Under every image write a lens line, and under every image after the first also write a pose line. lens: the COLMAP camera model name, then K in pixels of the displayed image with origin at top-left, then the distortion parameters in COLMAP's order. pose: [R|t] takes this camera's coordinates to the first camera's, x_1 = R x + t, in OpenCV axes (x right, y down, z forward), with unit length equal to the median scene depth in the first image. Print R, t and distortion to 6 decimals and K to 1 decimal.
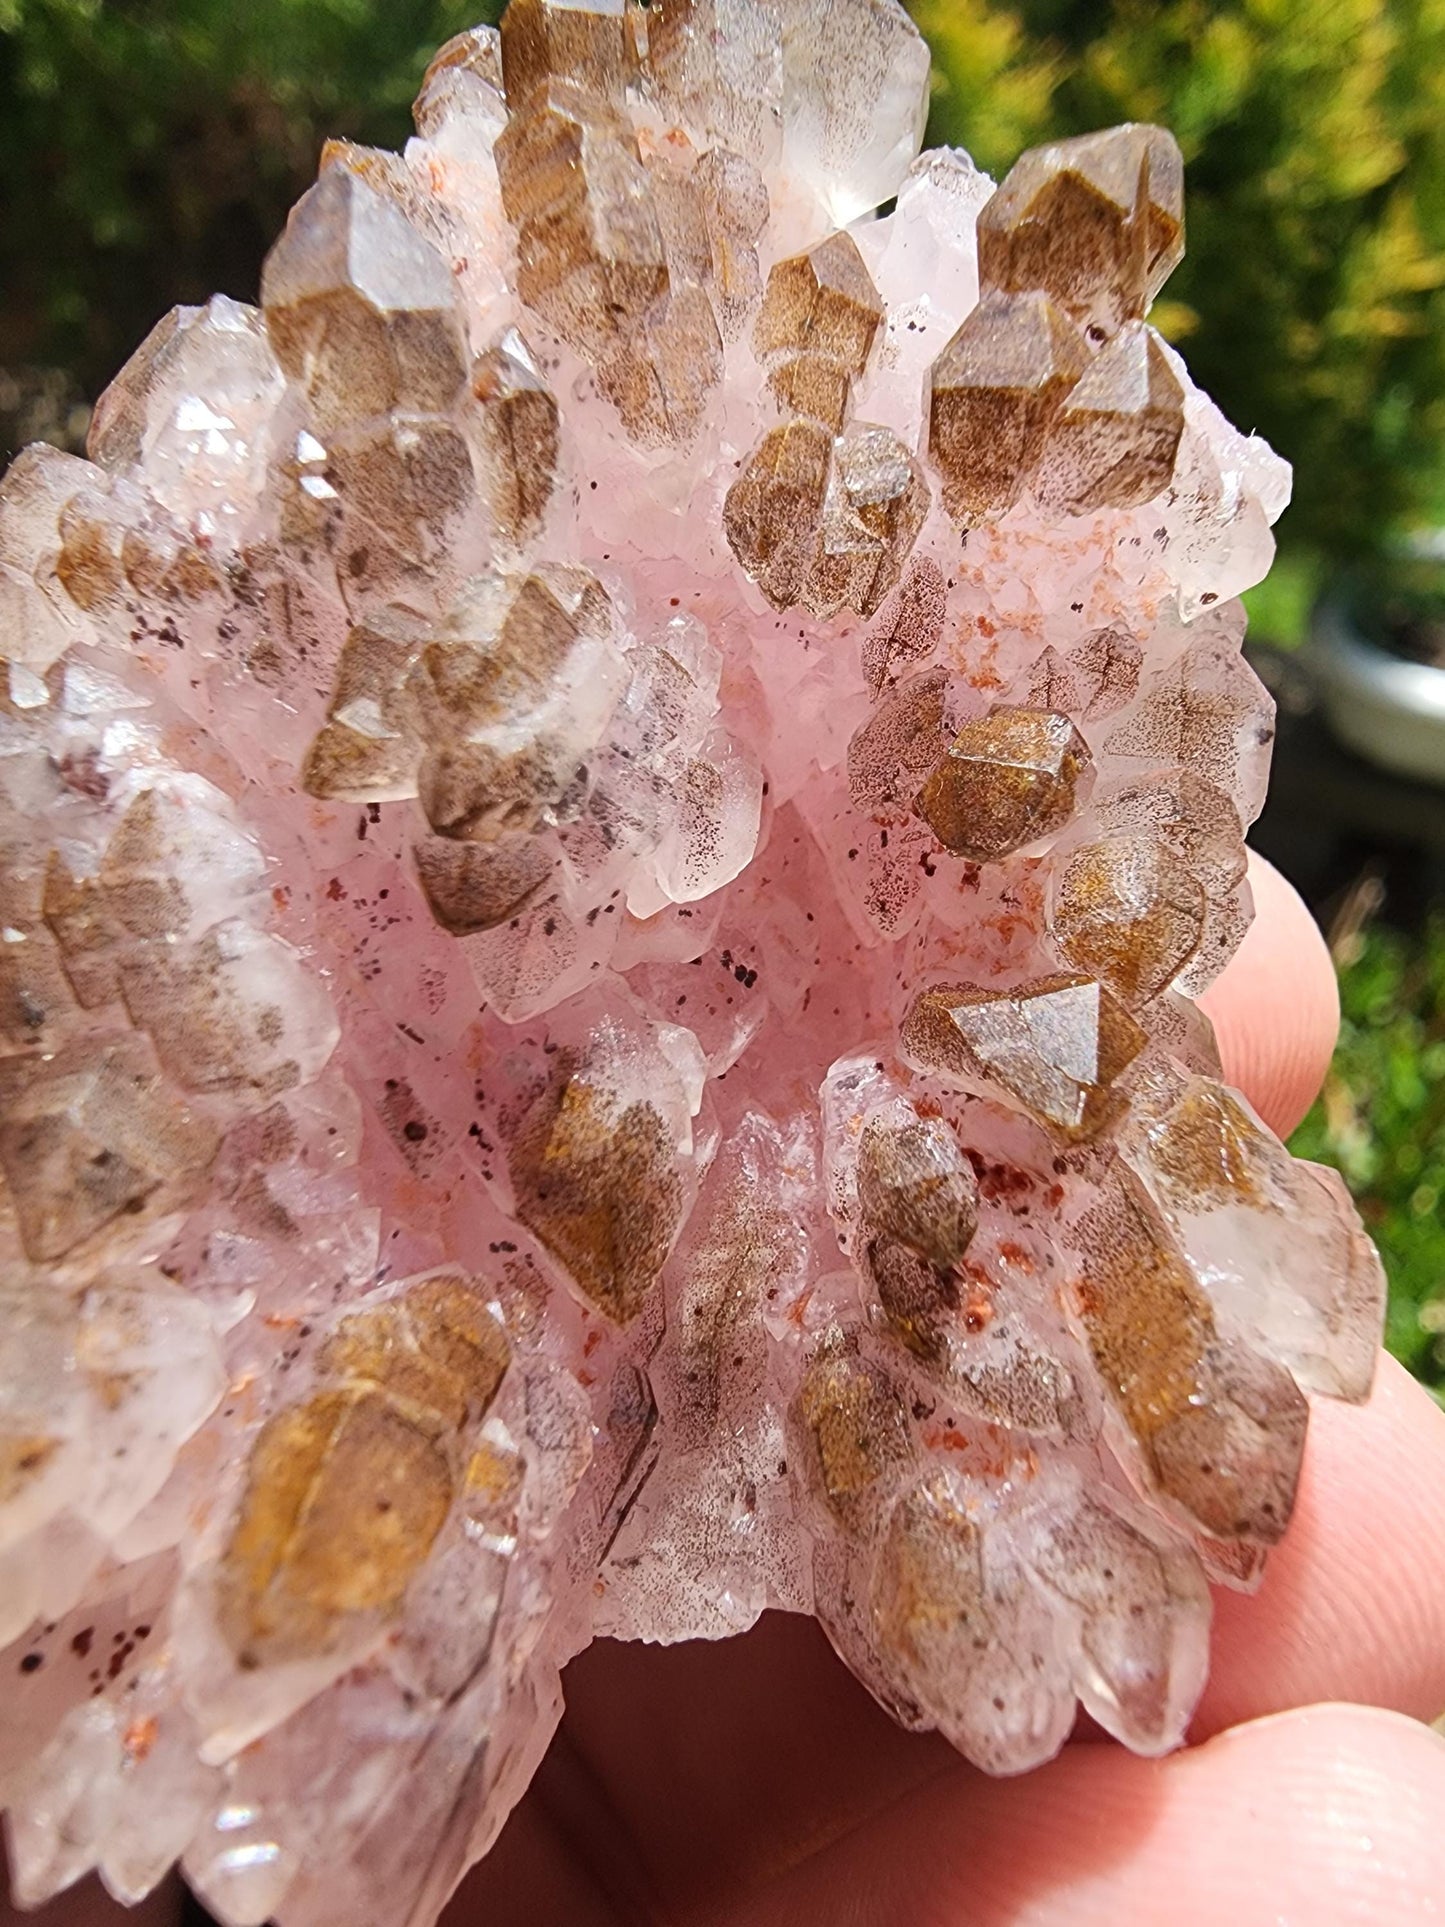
lens RADIAL K [[1336.1, 0, 742.3], [0, 1336.1, 953.3], [0, 0, 1]] dist [0.020594, -0.000218]
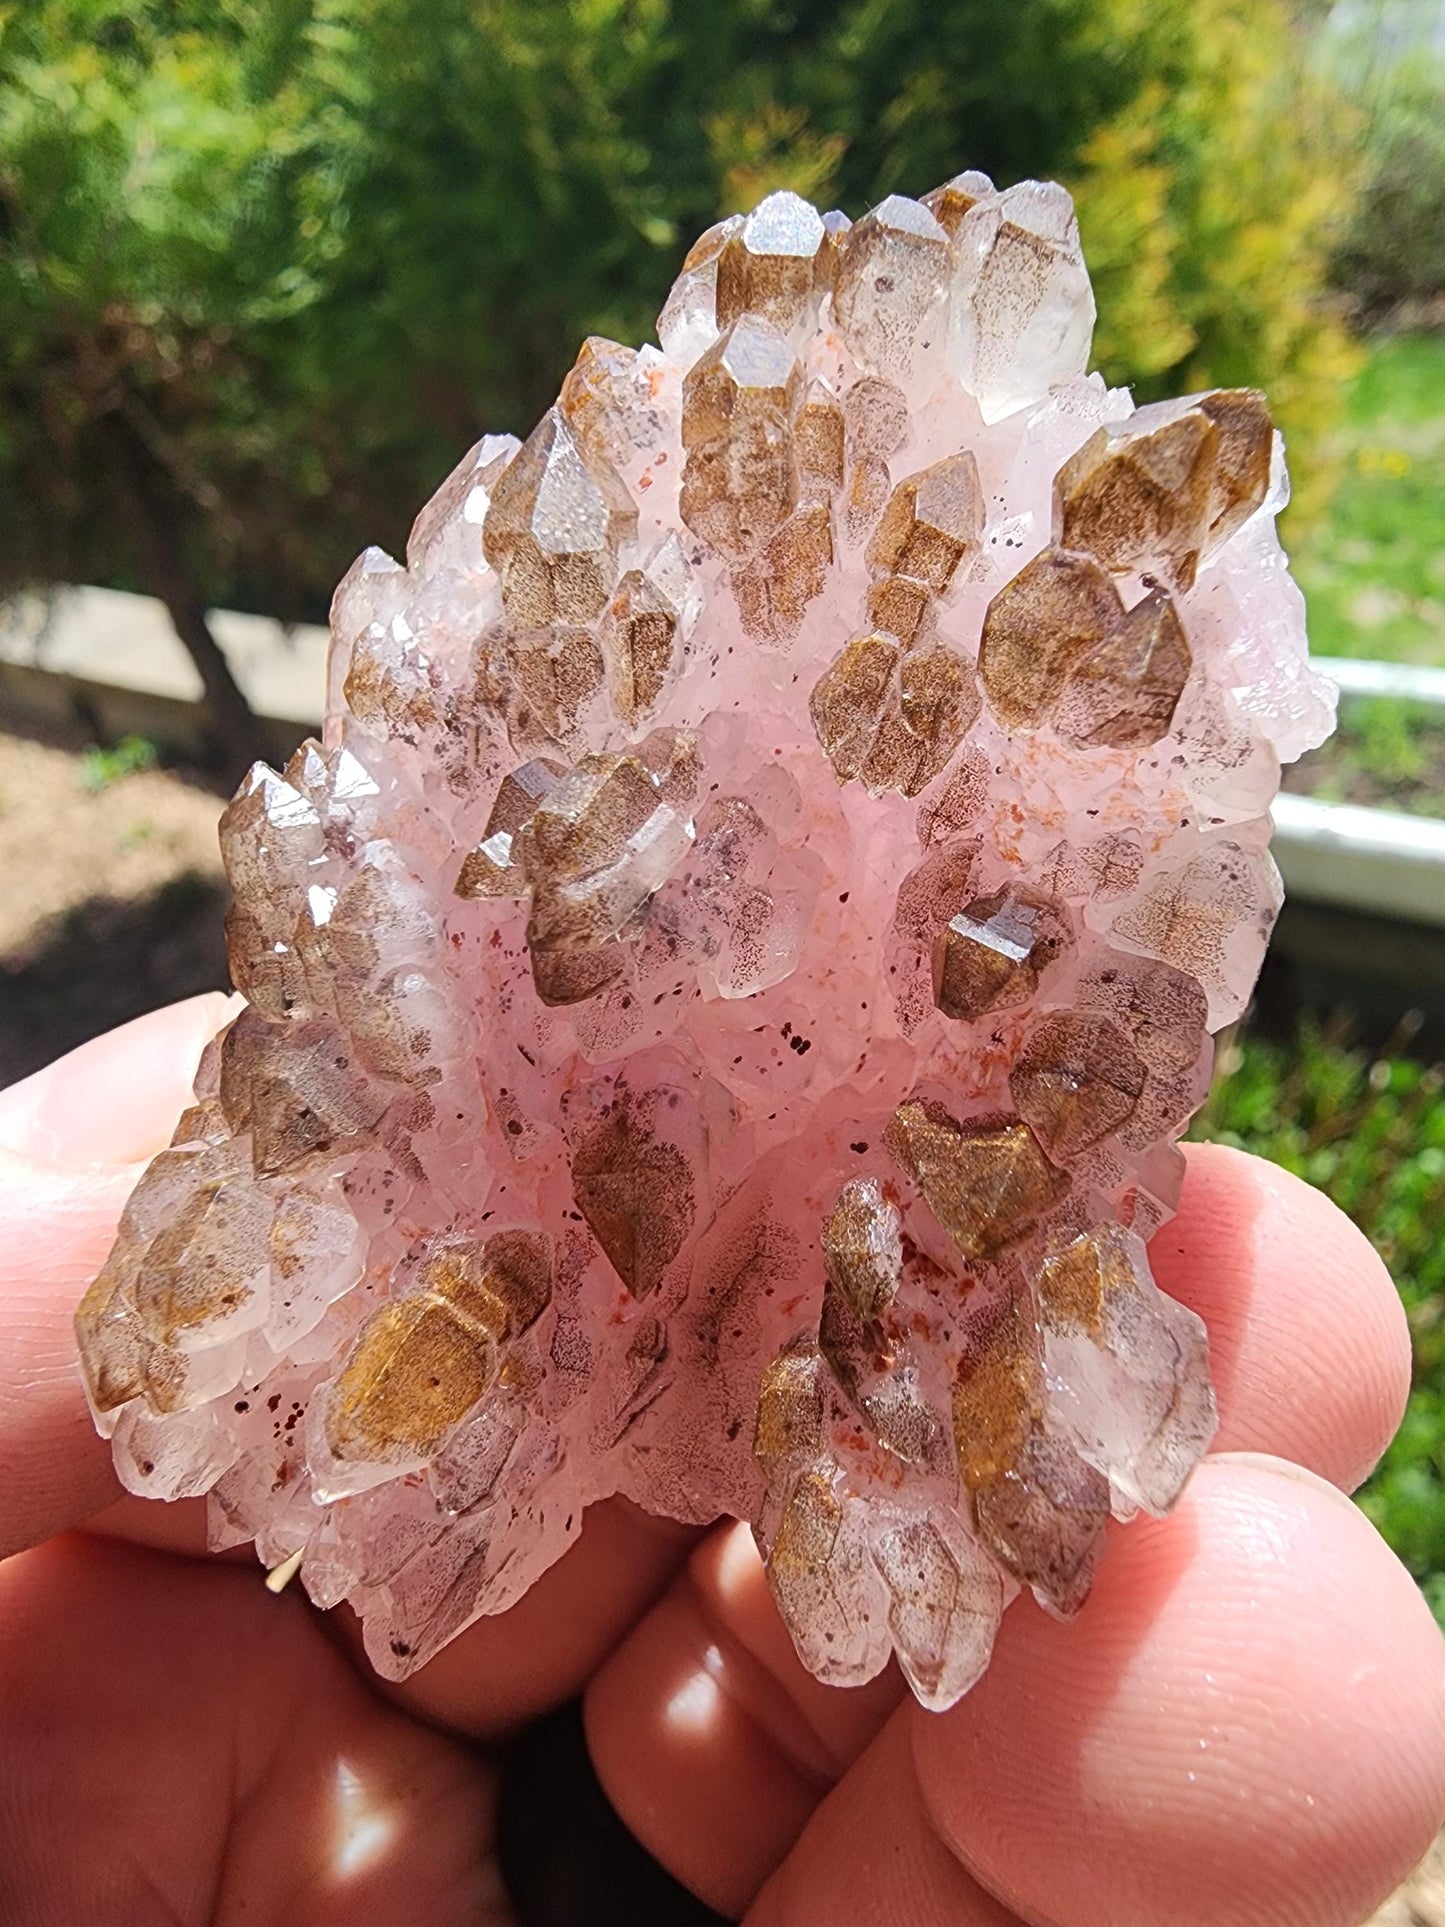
lens RADIAL K [[1336.1, 0, 742.3], [0, 1336.1, 953.3], [0, 0, 1]] dist [0.020594, -0.000218]
pose [[0.940116, 0.185249, -0.286119, 0.343094], [-0.148335, 0.978117, 0.145892, -0.282382], [0.306884, -0.094714, 0.947022, -0.233270]]
